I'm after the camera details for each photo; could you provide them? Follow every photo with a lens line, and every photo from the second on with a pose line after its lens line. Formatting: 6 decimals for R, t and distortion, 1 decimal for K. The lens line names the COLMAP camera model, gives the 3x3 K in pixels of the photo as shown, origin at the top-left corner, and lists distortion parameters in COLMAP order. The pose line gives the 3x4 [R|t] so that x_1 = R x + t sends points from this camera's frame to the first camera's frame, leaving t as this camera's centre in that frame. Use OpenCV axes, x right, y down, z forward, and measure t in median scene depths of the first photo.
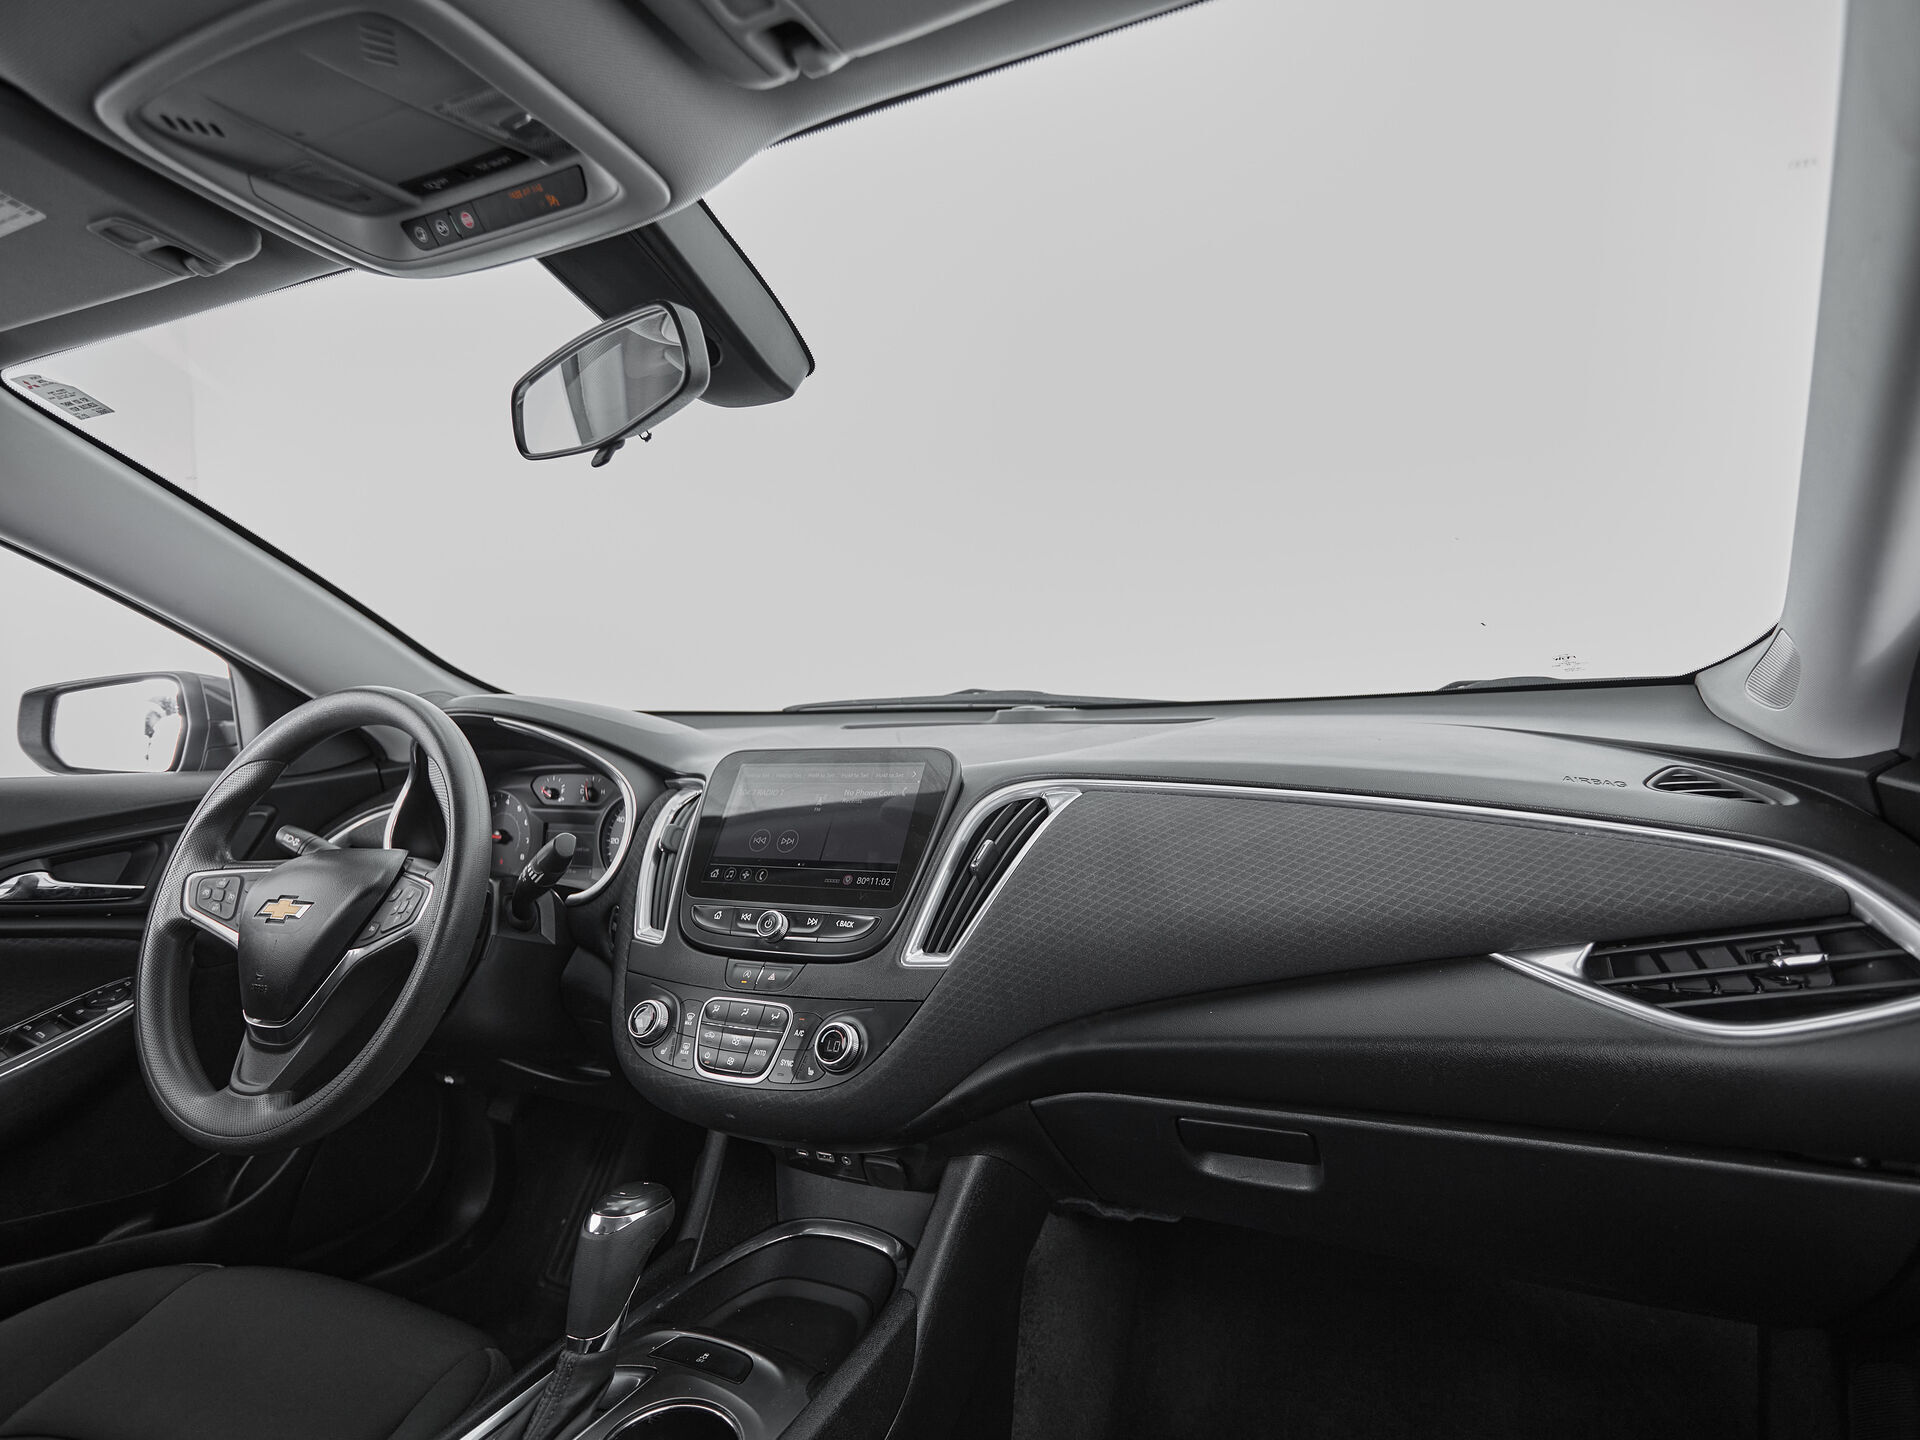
lens RADIAL K [[998.3, 0, 963.2], [0, 998.3, 716.6], [0, 0, 1]] dist [0.002724, -0.000401]
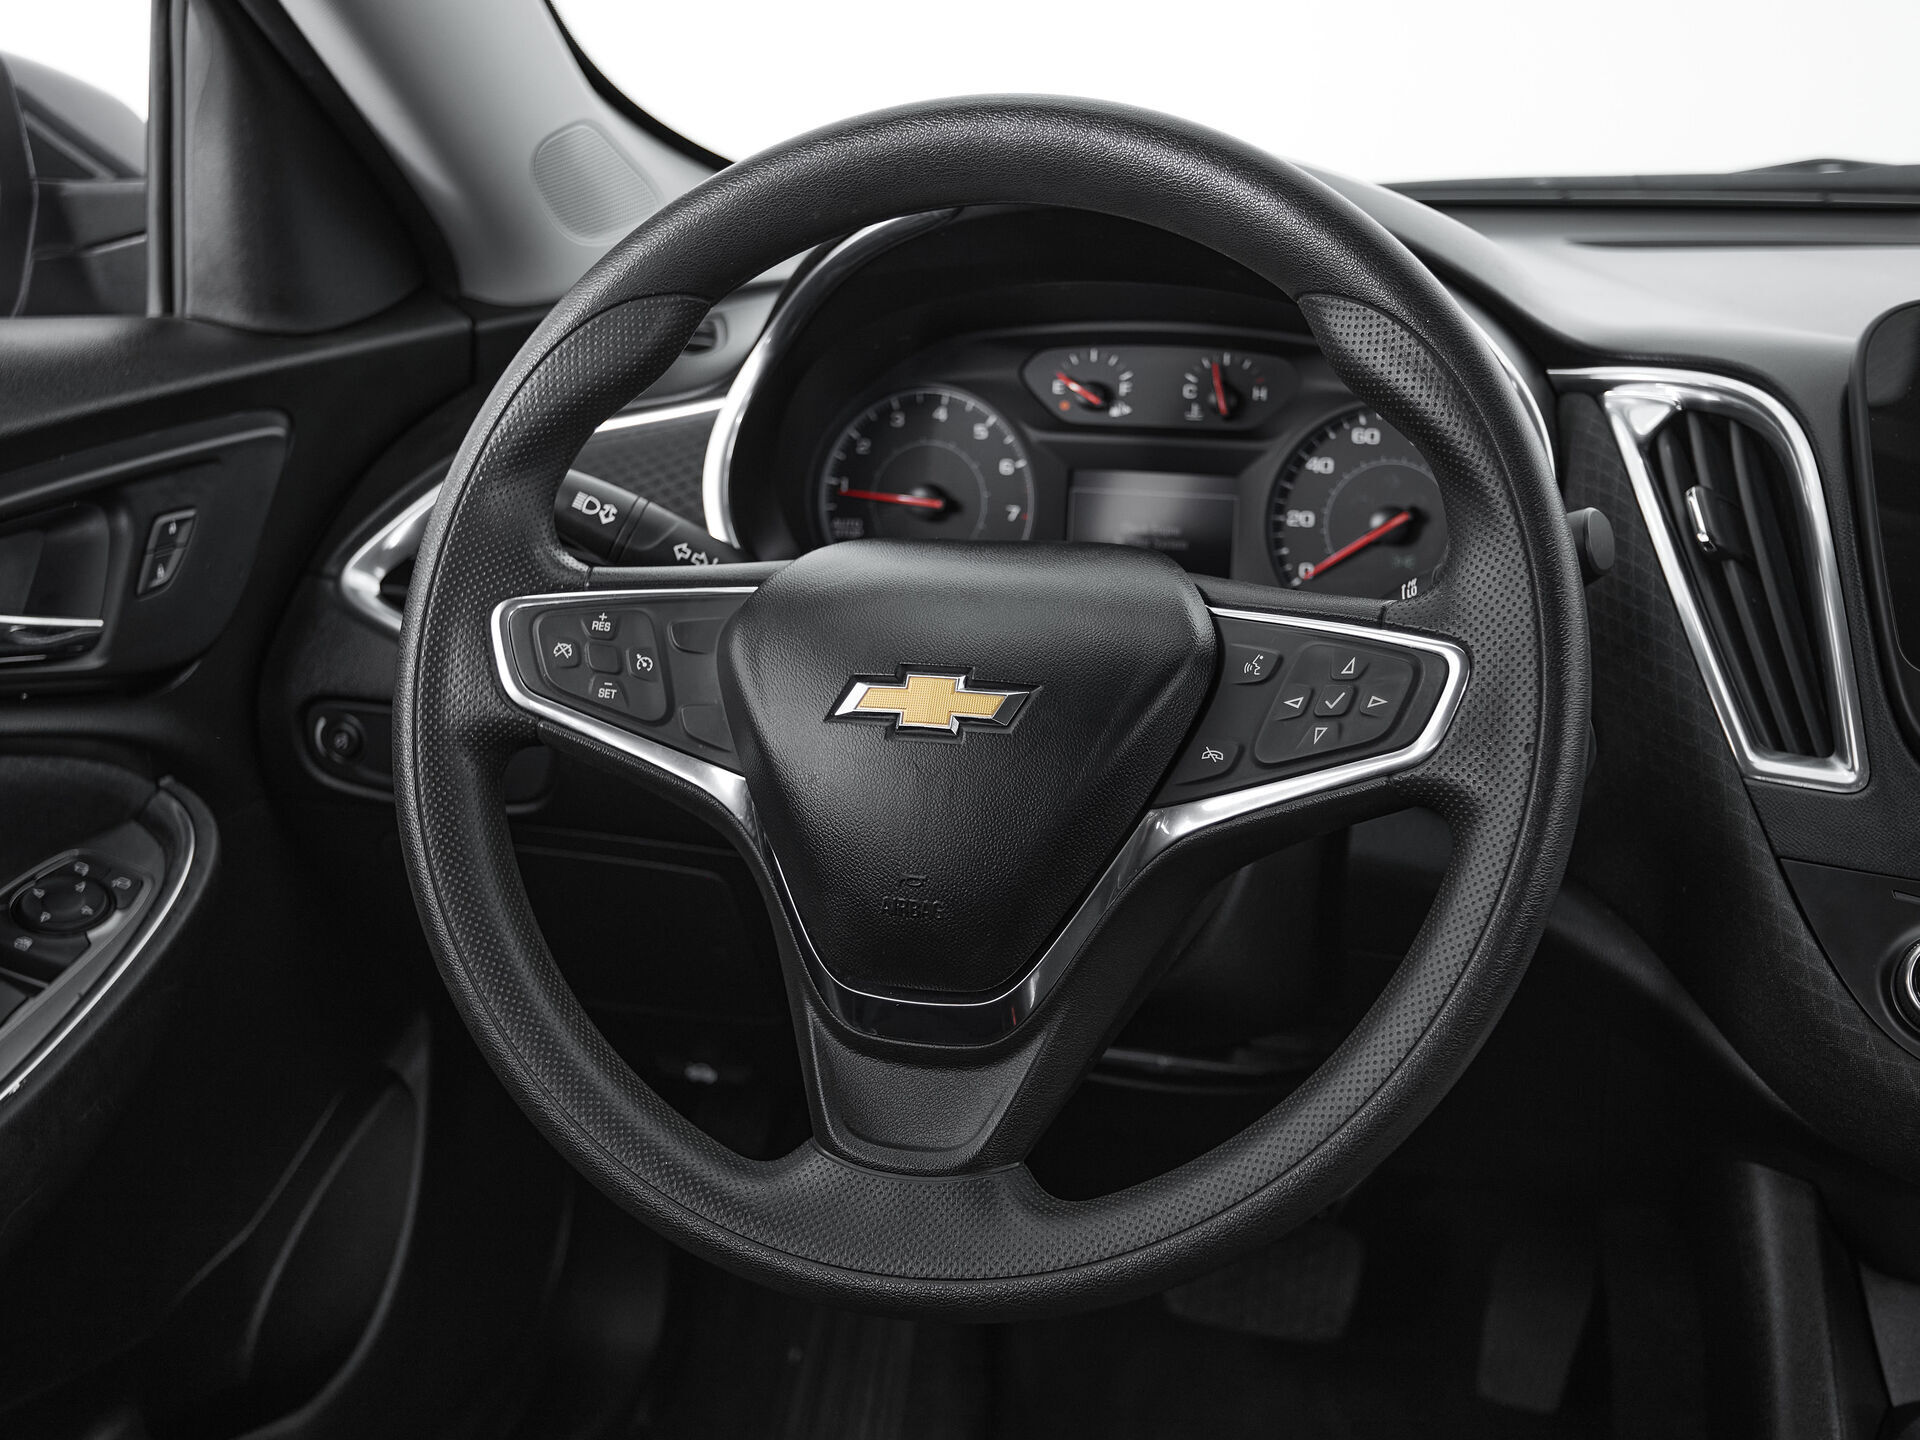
lens RADIAL K [[2115.4, 0, 958.3], [0, 2115.4, 711.8], [0, 0, 1]] dist [-0.012195, 0.000000]
pose [[0.993500, 0.002729, 0.113801, -0.727986], [-0.027838, 0.975183, 0.219643, 0.022392], [-0.110377, -0.221383, 0.968920, 0.225250]]
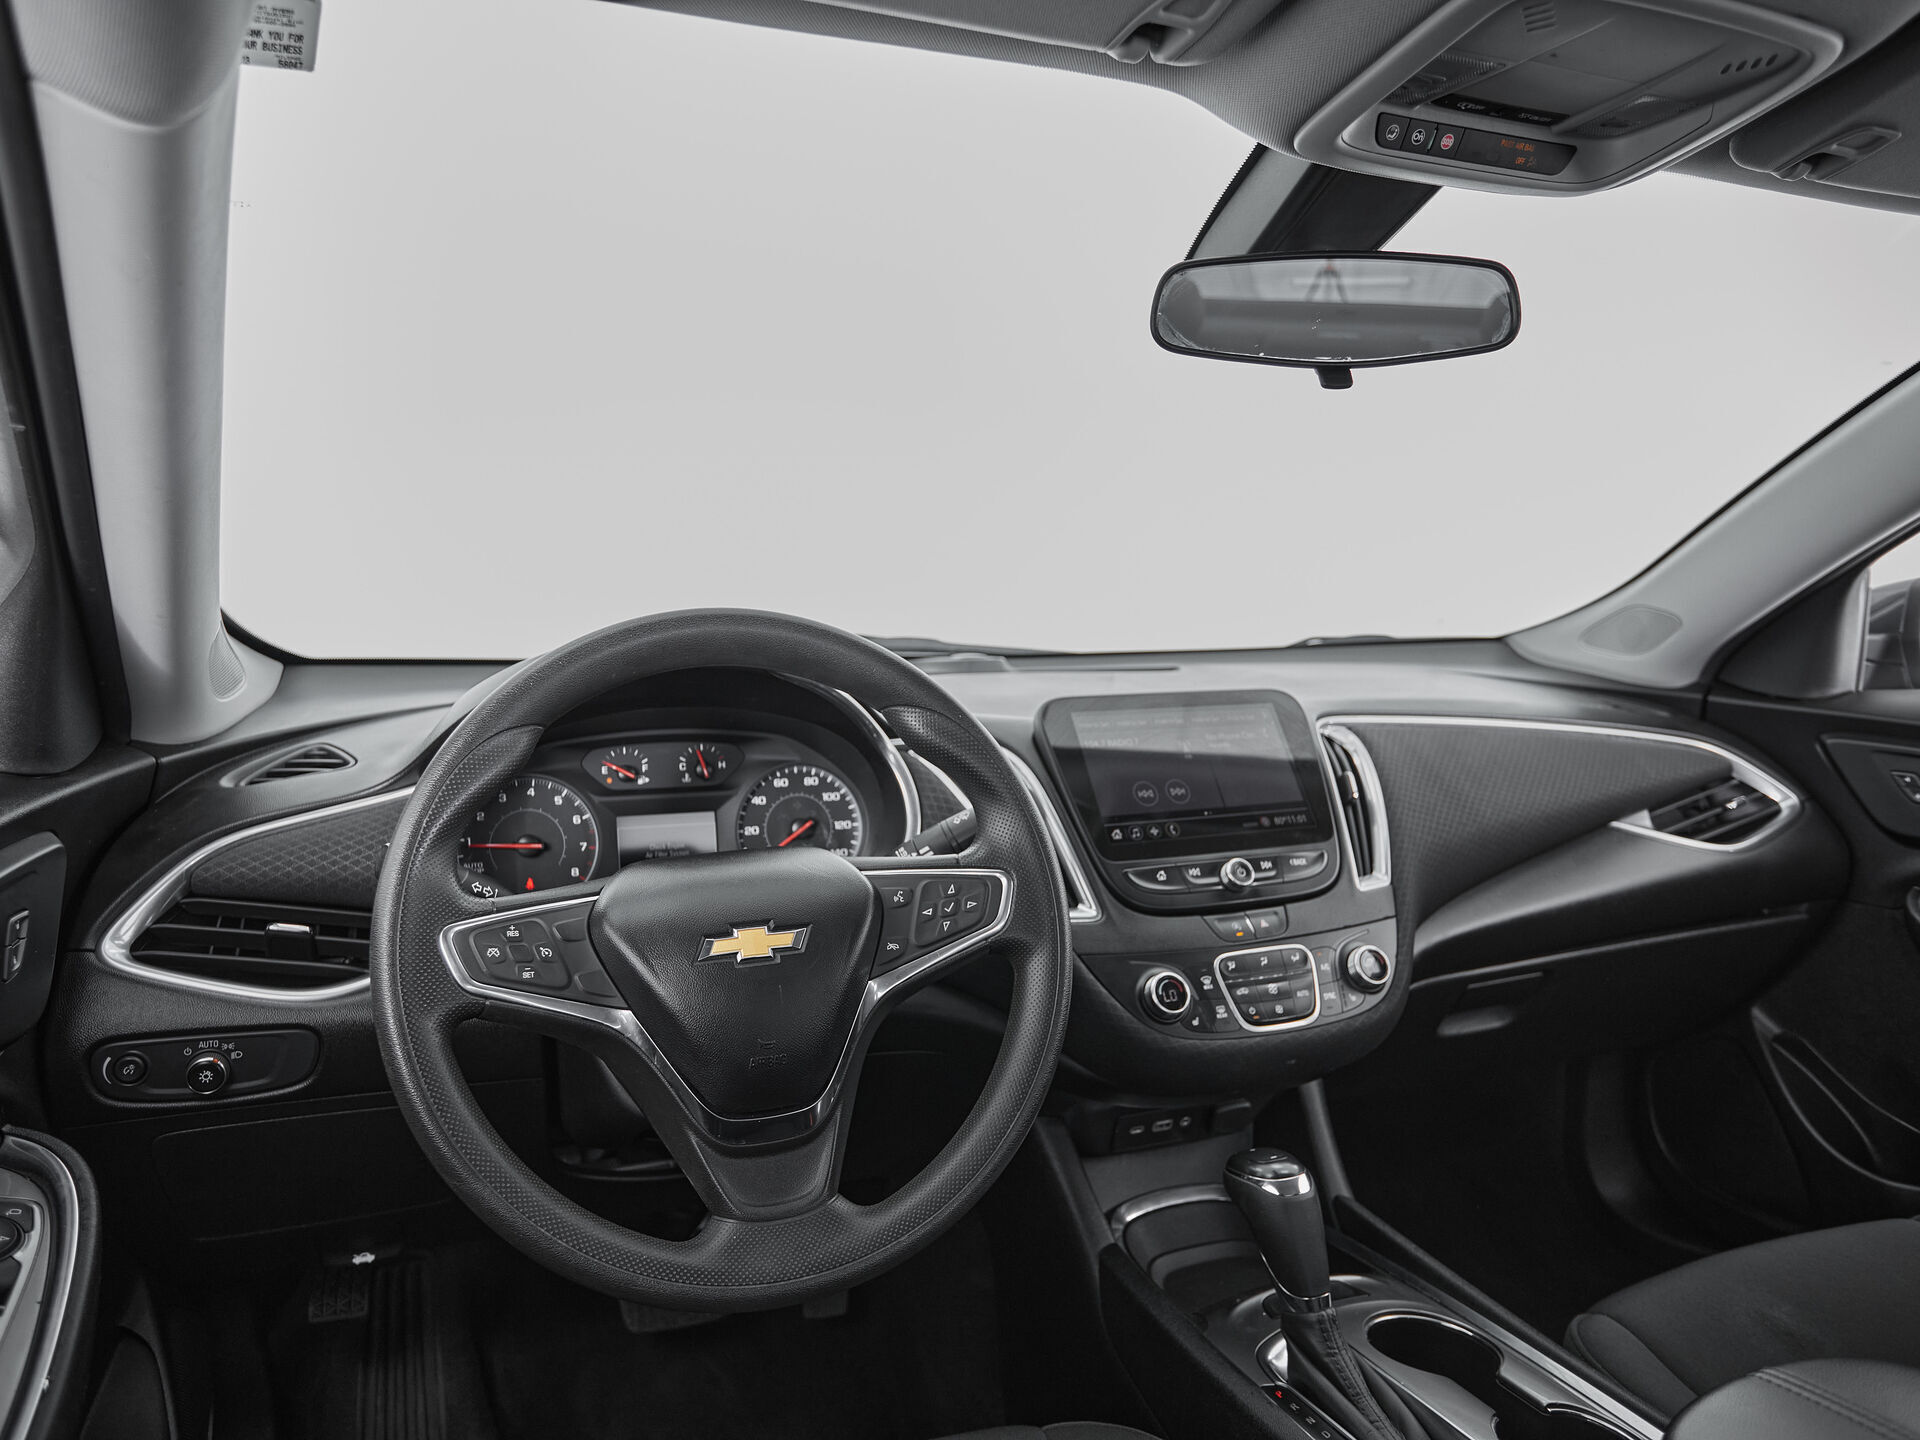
lens RADIAL K [[1255.7, 0, 961.4], [0, 1255.7, 727.5], [0, 0, 1]] dist [-0.024733, 0.011757]
pose [[0.709745, -0.029542, 0.703839, -1.108689], [0.005825, 0.999332, 0.036070, 0.021345], [-0.704435, -0.021500, 0.709443, 0.305470]]
